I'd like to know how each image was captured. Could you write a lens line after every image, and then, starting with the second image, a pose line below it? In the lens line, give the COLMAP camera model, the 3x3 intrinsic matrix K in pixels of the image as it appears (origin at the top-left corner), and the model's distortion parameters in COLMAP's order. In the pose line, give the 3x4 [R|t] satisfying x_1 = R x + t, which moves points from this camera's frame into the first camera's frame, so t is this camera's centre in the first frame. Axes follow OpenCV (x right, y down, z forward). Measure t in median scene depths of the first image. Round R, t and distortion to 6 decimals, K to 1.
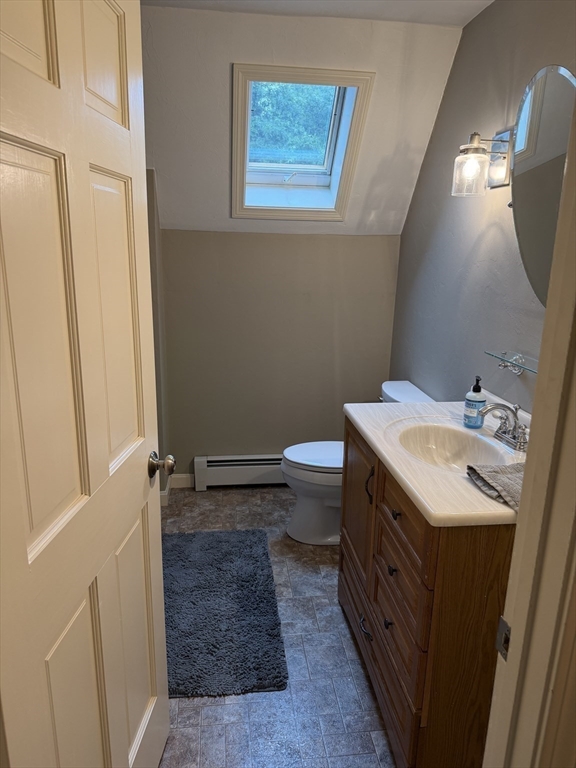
lens RADIAL K [[540.7, 0, 287.8], [0, 540.7, 384.9], [0, 0, 1]] dist [0.001081, -0.001032]
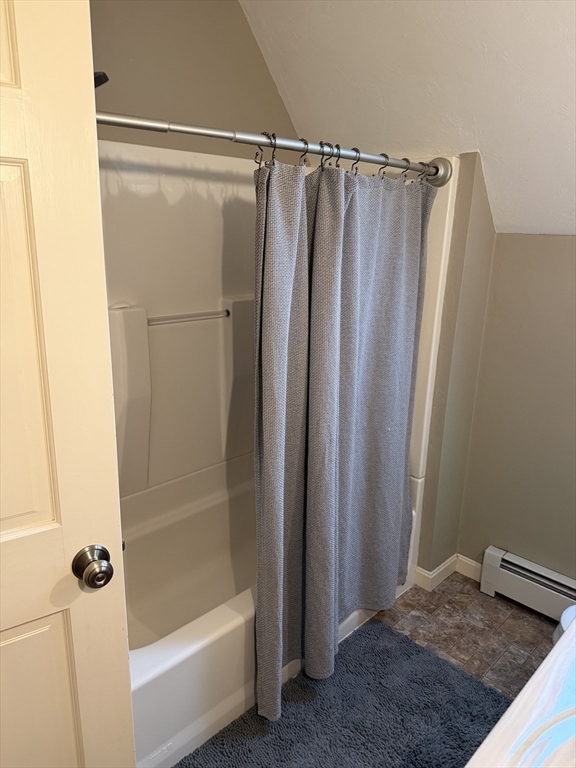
lens RADIAL K [[540.7, 0, 287.3], [0, 540.7, 382.1], [0, 0, 1]] dist [0.001081, -0.001032]
pose [[0.602461, 0.193263, -0.774397, 0.194011], [-0.200776, 0.975738, 0.087312, -0.094944], [0.772483, 0.102878, 0.626647, 0.327322]]
